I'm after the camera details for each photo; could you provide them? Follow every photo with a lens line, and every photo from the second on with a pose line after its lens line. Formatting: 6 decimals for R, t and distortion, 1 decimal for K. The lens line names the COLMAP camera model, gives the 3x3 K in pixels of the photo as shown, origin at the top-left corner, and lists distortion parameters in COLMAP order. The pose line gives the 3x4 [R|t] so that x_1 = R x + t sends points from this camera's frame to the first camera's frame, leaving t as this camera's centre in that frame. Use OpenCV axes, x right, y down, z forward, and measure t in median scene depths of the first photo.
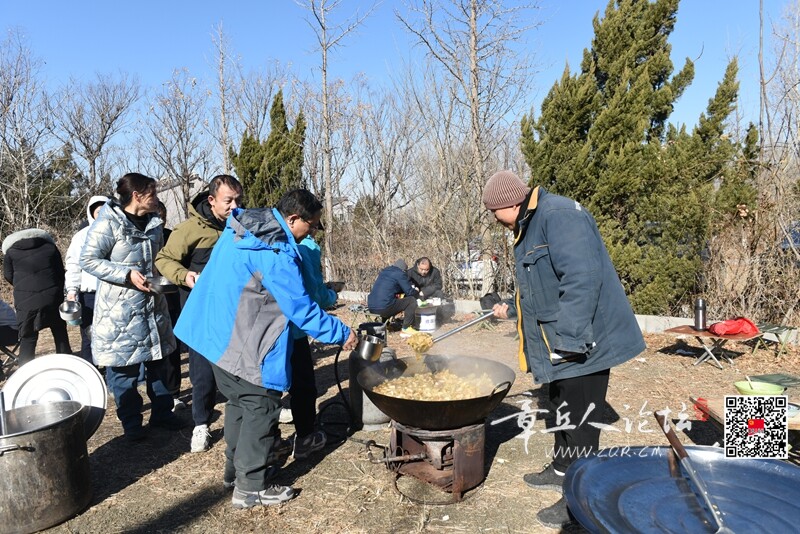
lens RADIAL K [[537.8, 0, 402.0], [0, 537.8, 265.1], [0, 0, 1]] dist [-0.017134, 0.001371]
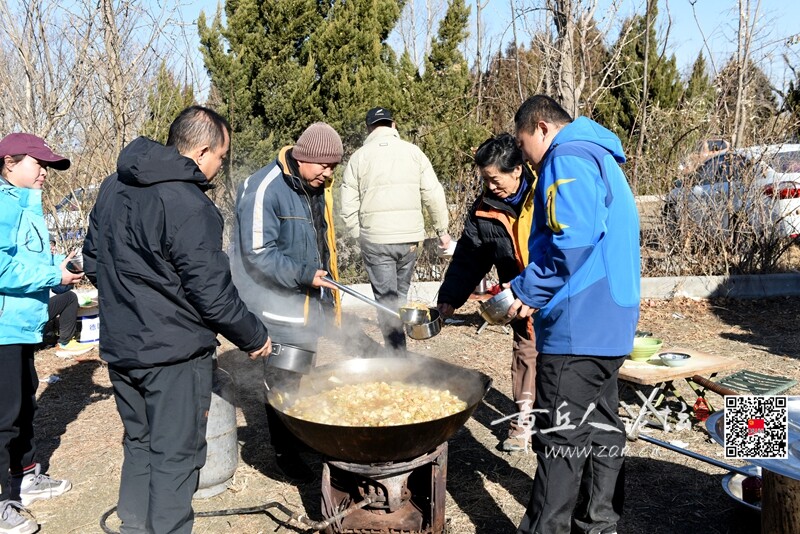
lens RADIAL K [[771.6, 0, 402.5], [0, 771.6, 264.6], [0, 0, 1]] dist [0.001714, 0.002057]
pose [[0.801640, -0.082537, 0.592082, -0.209079], [0.053744, 0.996363, 0.066128, -0.010350], [-0.595387, -0.021190, 0.803160, 0.045552]]
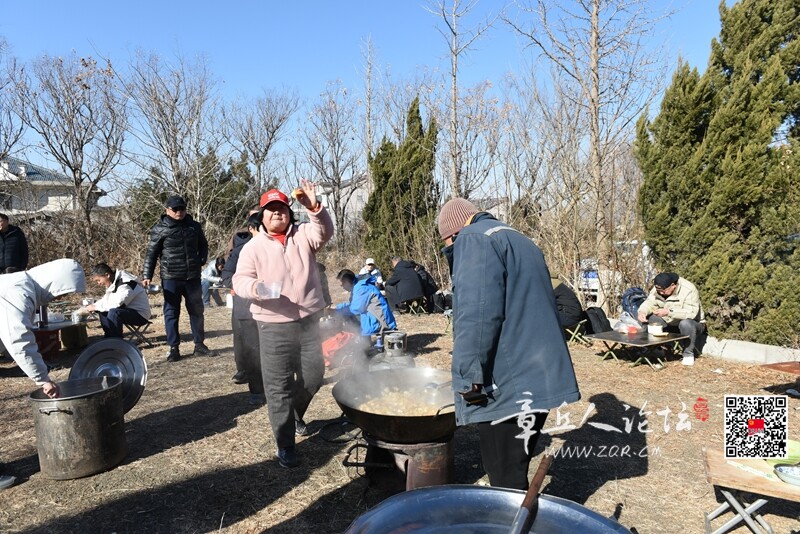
lens RADIAL K [[538.8, 0, 401.8], [0, 538.8, 264.7], [0, 0, 1]] dist [-0.017272, 0.001174]
pose [[0.955448, 0.042428, -0.292095, 0.134548], [-0.042873, 0.999069, 0.004880, -0.013845], [0.292030, 0.007861, 0.956377, 0.007357]]
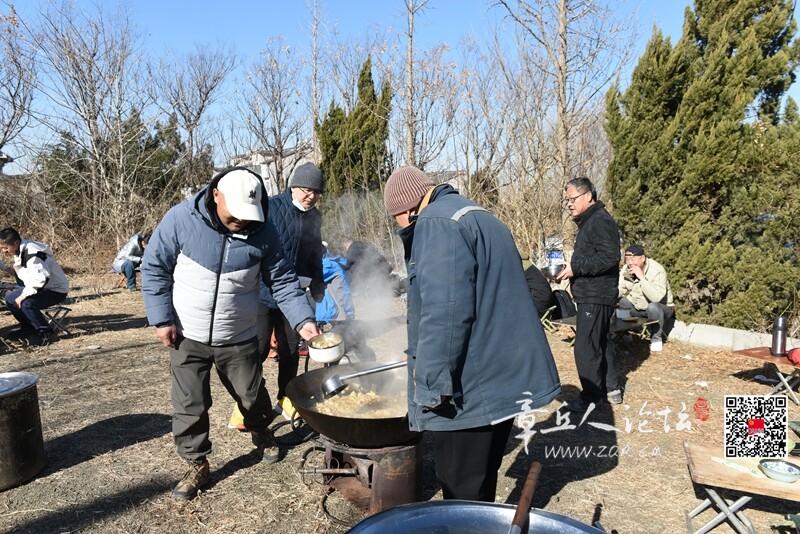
lens RADIAL K [[581.6, 0, 402.6], [0, 581.6, 265.2], [0, 0, 1]] dist [-0.032070, 0.000203]
pose [[0.977964, 0.054823, -0.201447, 0.119405], [-0.047623, 0.998047, 0.040419, -0.017035], [0.203270, -0.029935, 0.978665, 0.020821]]
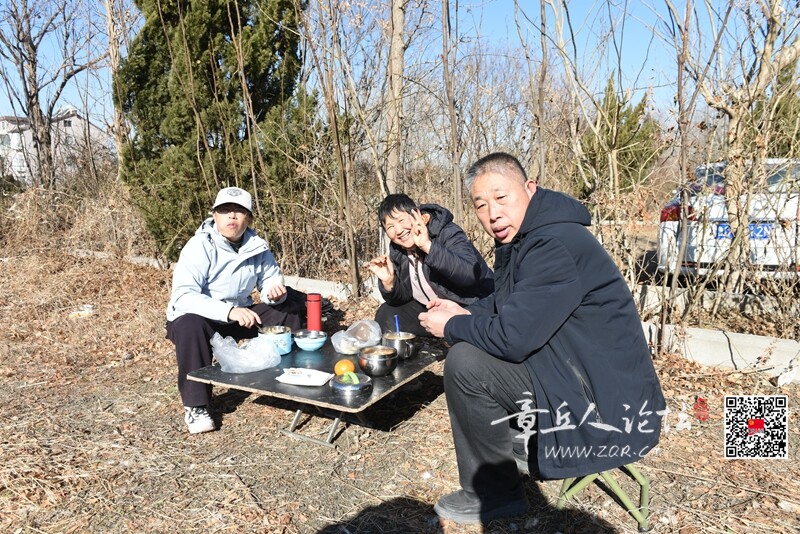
lens RADIAL K [[537.6, 0, 400.9], [0, 537.6, 267.6], [0, 0, 1]] dist [0.001079, 0.001626]
pose [[0.985063, 0.006931, 0.172054, -0.385383], [-0.020371, 0.996864, 0.076472, 0.001809], [-0.170985, -0.078835, 0.982115, 1.173625]]
